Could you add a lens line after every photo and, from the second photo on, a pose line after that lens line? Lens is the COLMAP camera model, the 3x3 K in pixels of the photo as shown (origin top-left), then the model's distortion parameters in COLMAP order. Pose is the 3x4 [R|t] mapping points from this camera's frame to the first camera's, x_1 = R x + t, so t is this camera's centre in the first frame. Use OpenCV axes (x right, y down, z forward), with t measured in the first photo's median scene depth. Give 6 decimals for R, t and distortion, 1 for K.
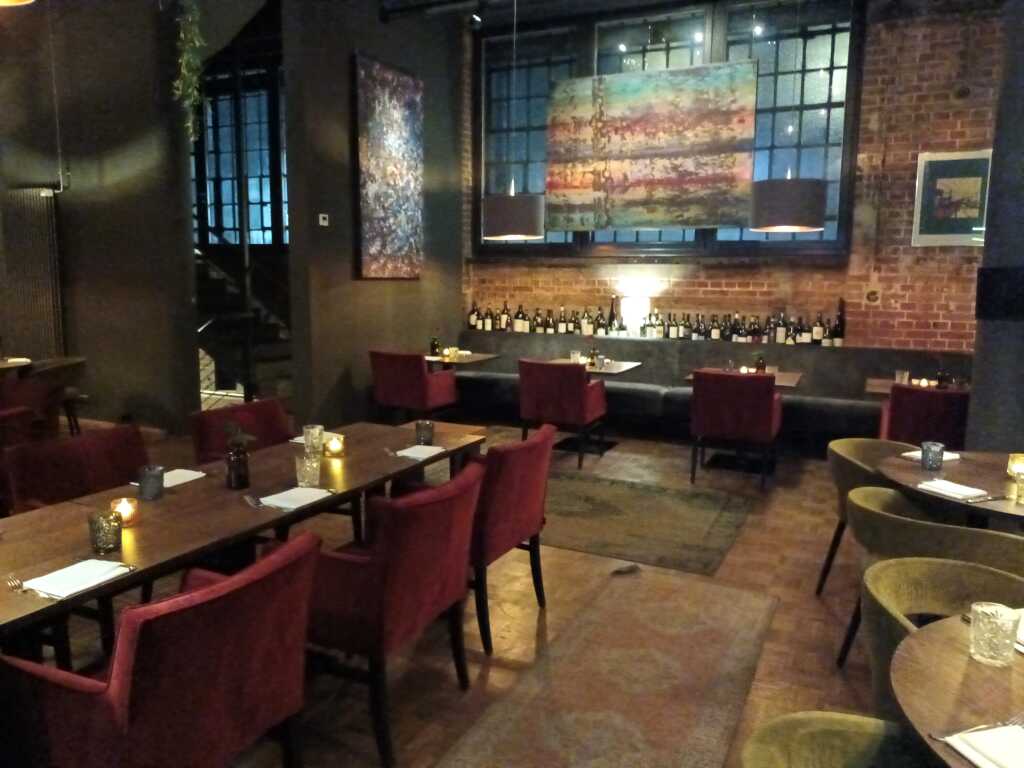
lens RADIAL K [[769.1, 0, 509.4], [0, 769.1, 379.8], [0, 0, 1]] dist [0.055572, -0.063457]
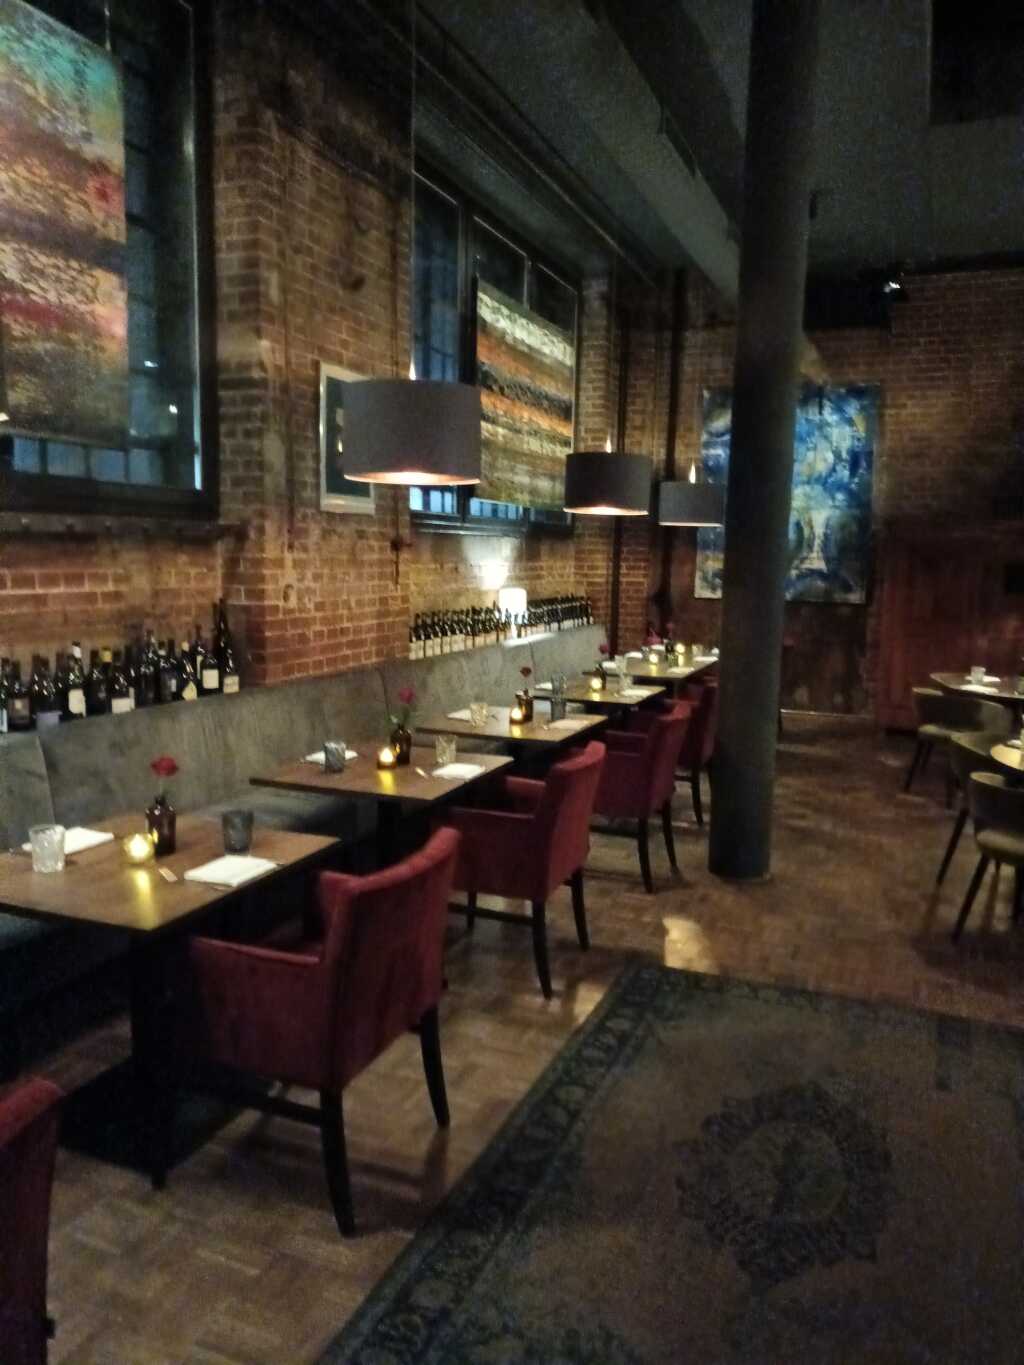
lens RADIAL K [[1025.2, 0, 508.9], [0, 1025.2, 683.0], [0, 0, 1]] dist [0.055572, -0.063457]
pose [[-0.065964, -0.144865, 0.987250, -0.305303], [0.111975, 0.982081, 0.151588, -0.132355], [-0.991519, 0.120547, -0.048560, 0.831598]]
